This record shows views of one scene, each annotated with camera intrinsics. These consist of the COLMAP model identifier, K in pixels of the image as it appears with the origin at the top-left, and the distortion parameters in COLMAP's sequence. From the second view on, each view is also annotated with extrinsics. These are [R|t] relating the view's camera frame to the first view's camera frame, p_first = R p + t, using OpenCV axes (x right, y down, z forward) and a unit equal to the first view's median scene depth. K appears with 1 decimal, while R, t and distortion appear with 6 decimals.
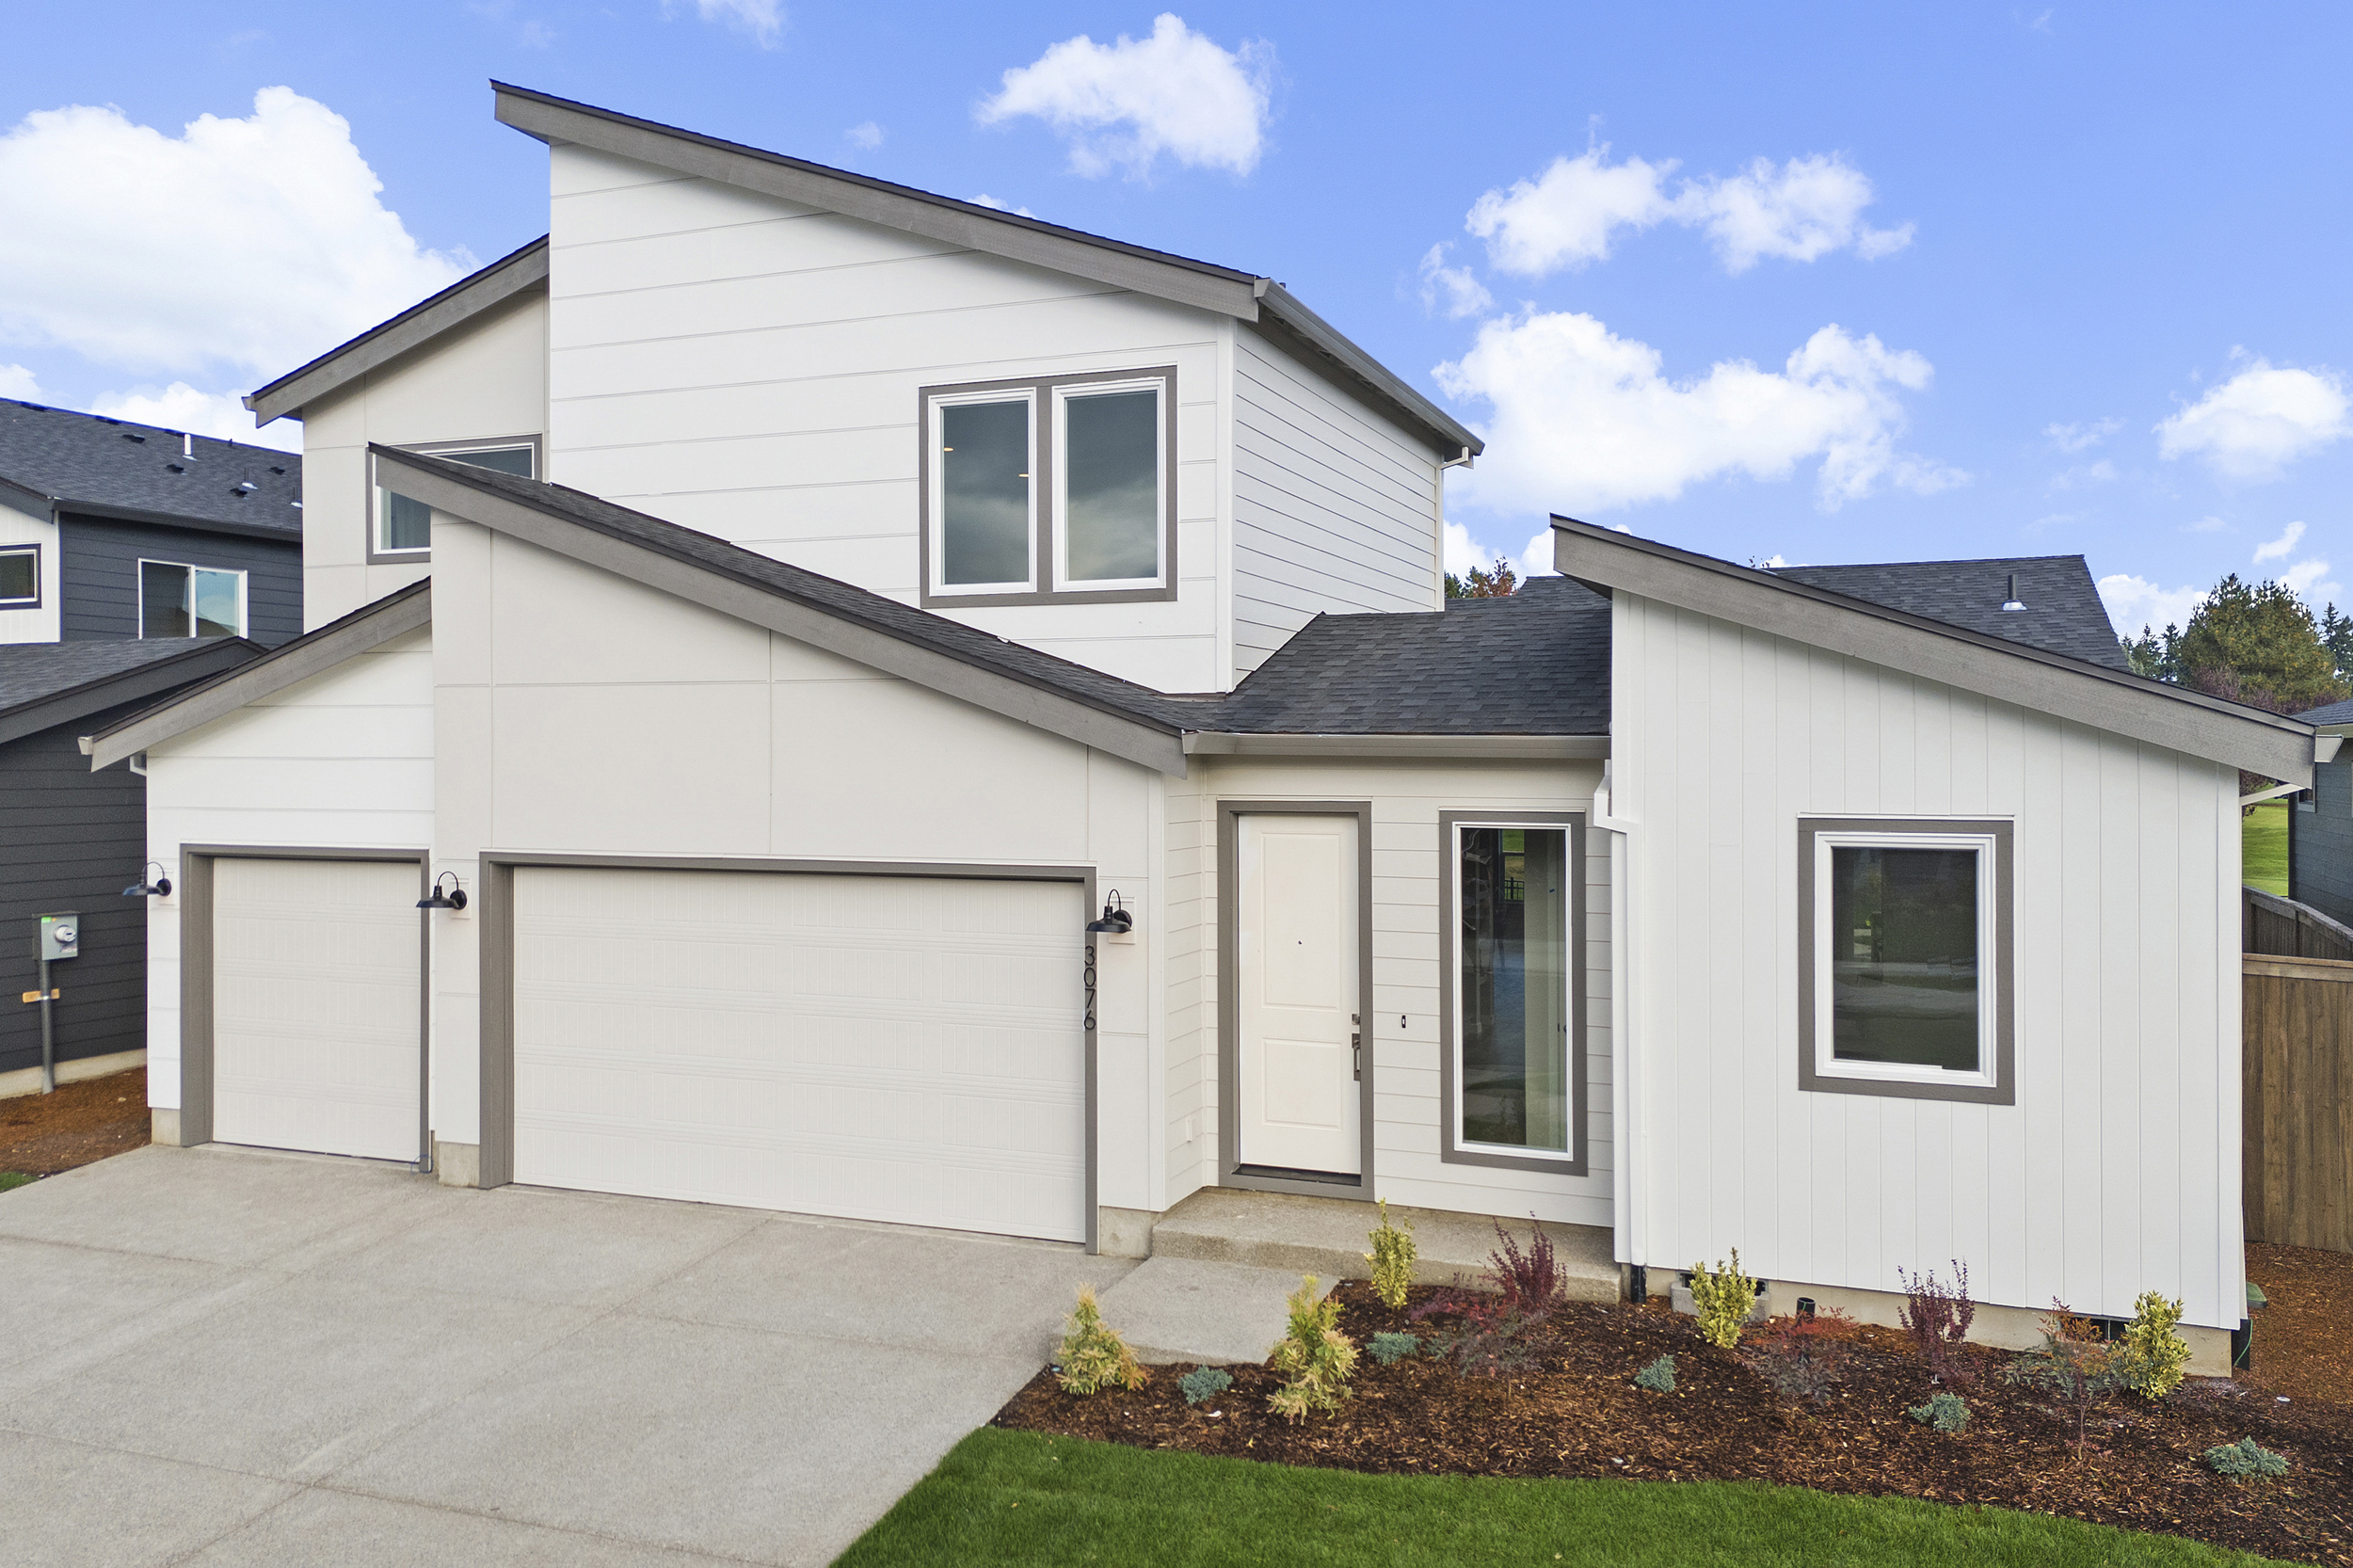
lens RADIAL K [[1775.1, 0, 1217.4], [0, 1775.1, 766.7], [0, 0, 1]] dist [0.040338, -0.014832]
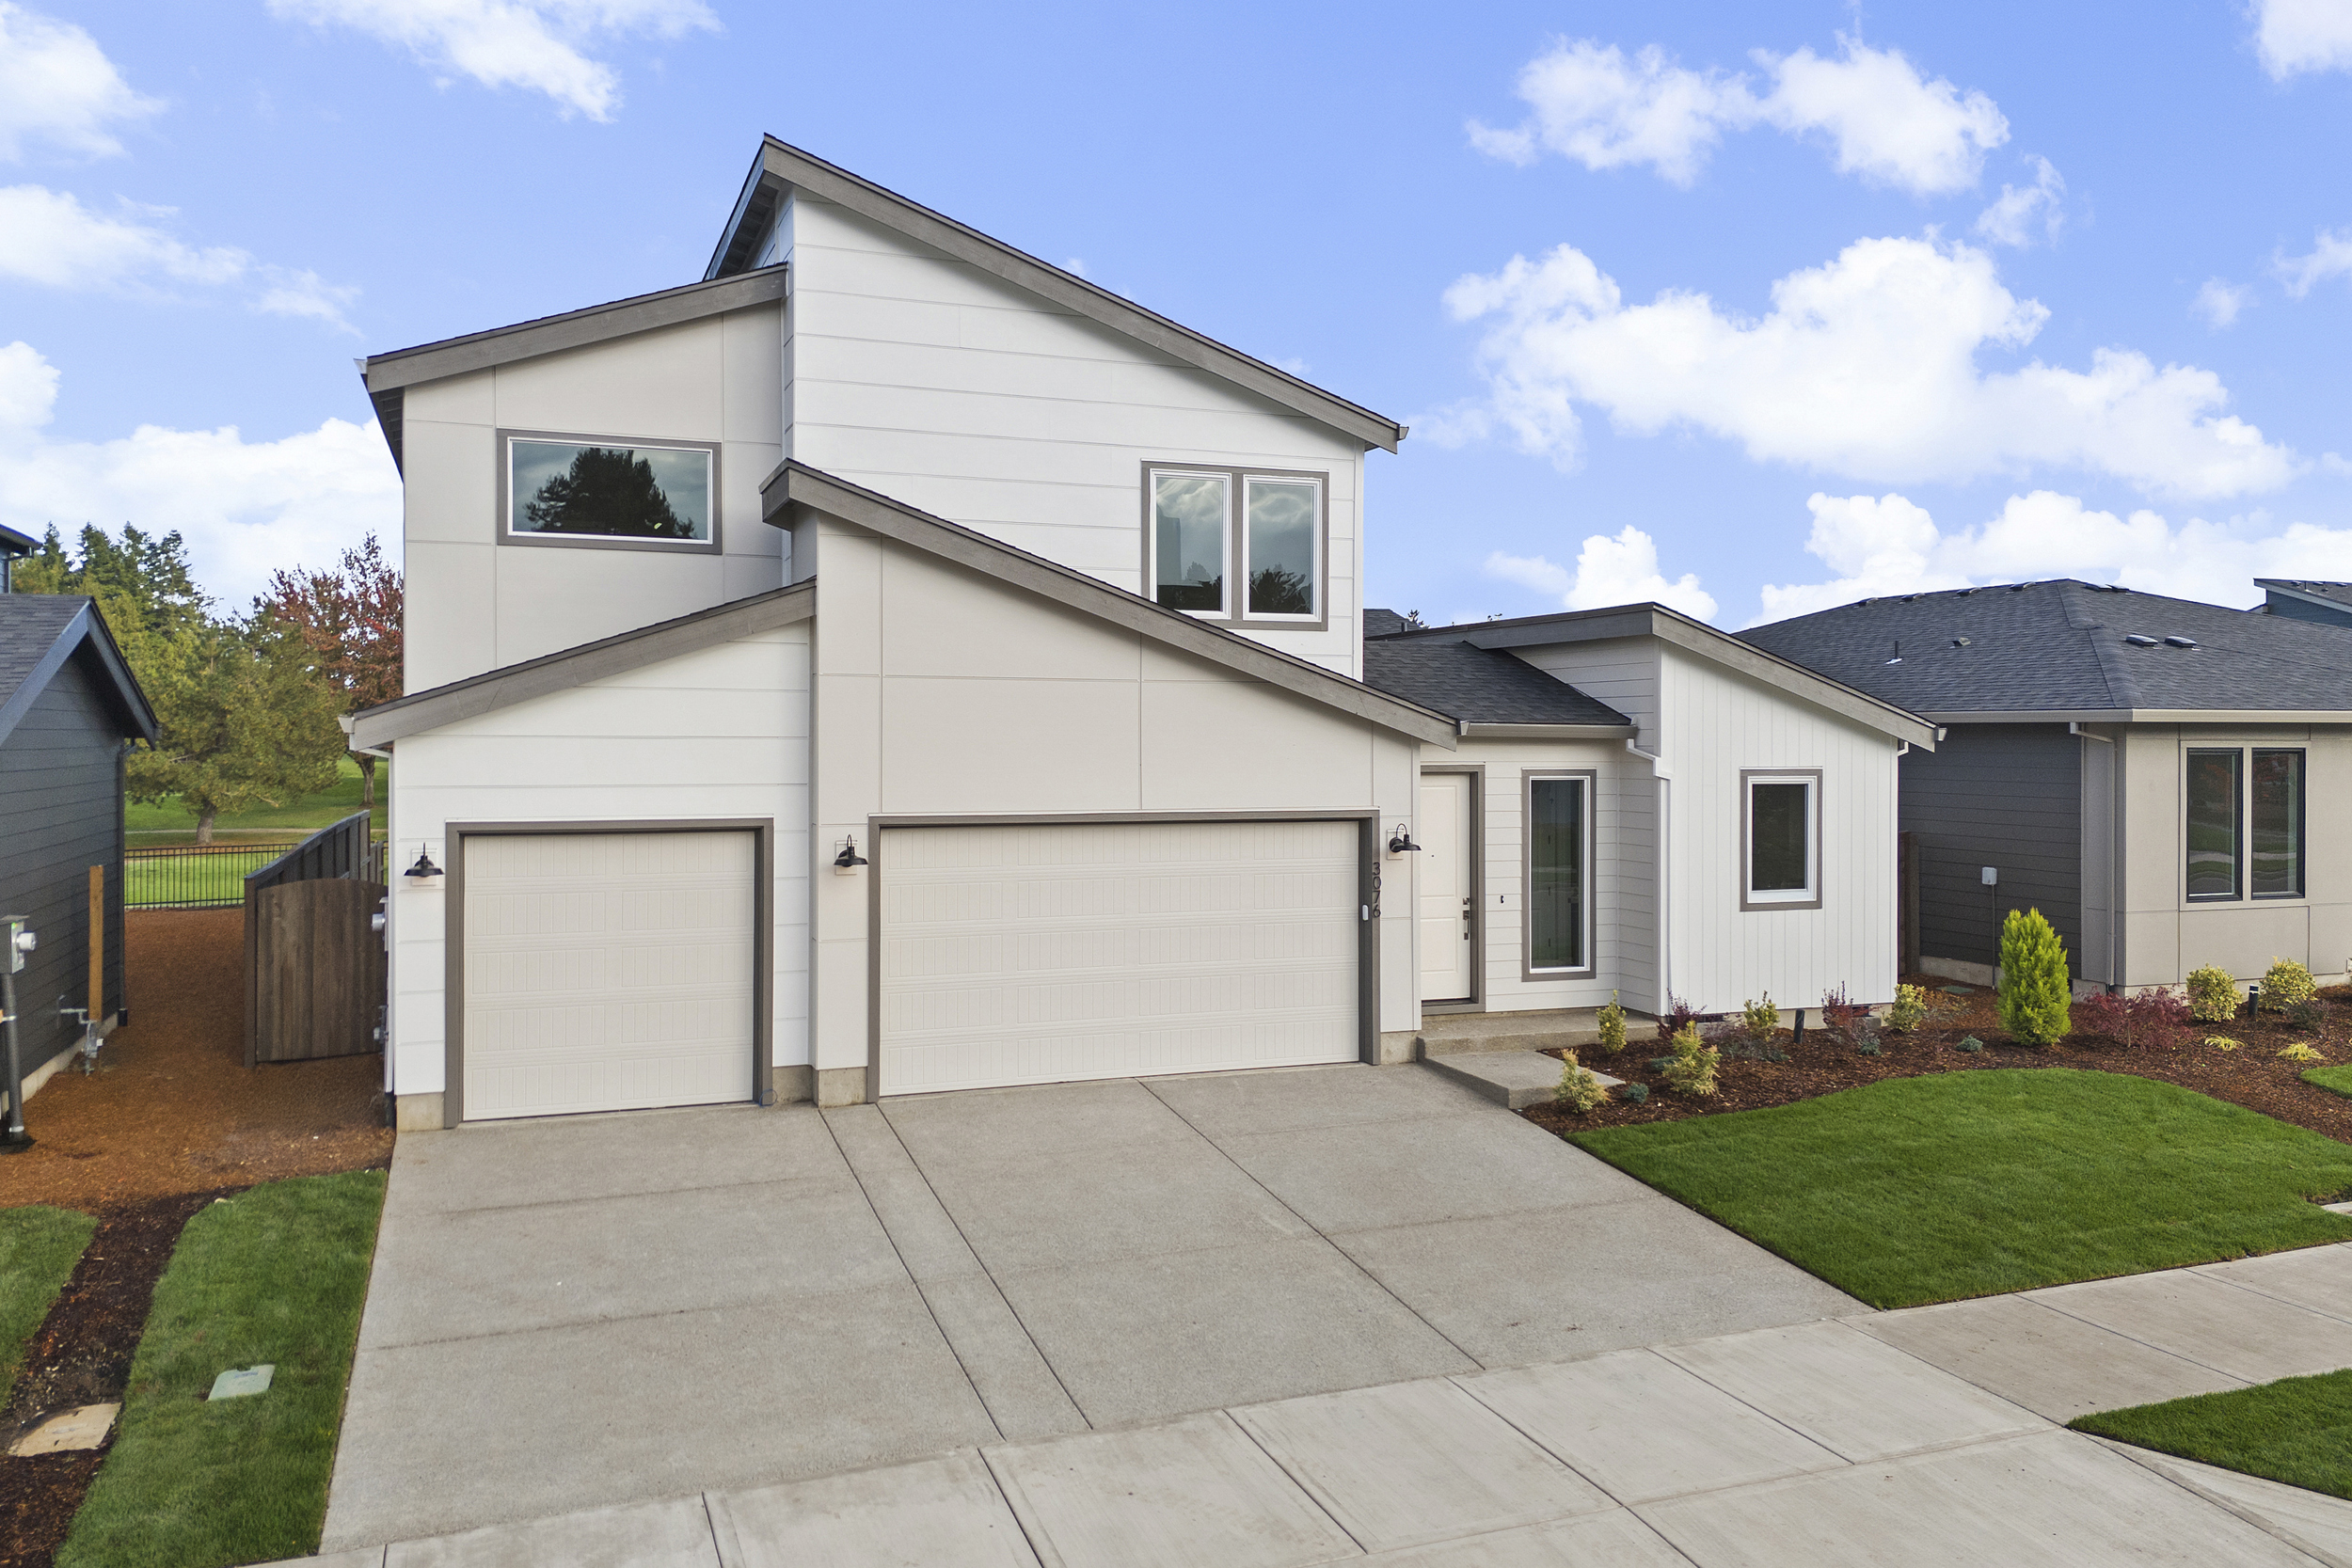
lens RADIAL K [[1680.5, 0, 1181.1], [0, 1680.5, 746.7], [0, 0, 1]] dist [0.057831, -0.038199]
pose [[0.745238, -0.002667, 0.666793, -1.143196], [0.001781, 0.999996, 0.002008, -0.000420], [-0.666796, -0.000309, 0.745240, 0.041838]]
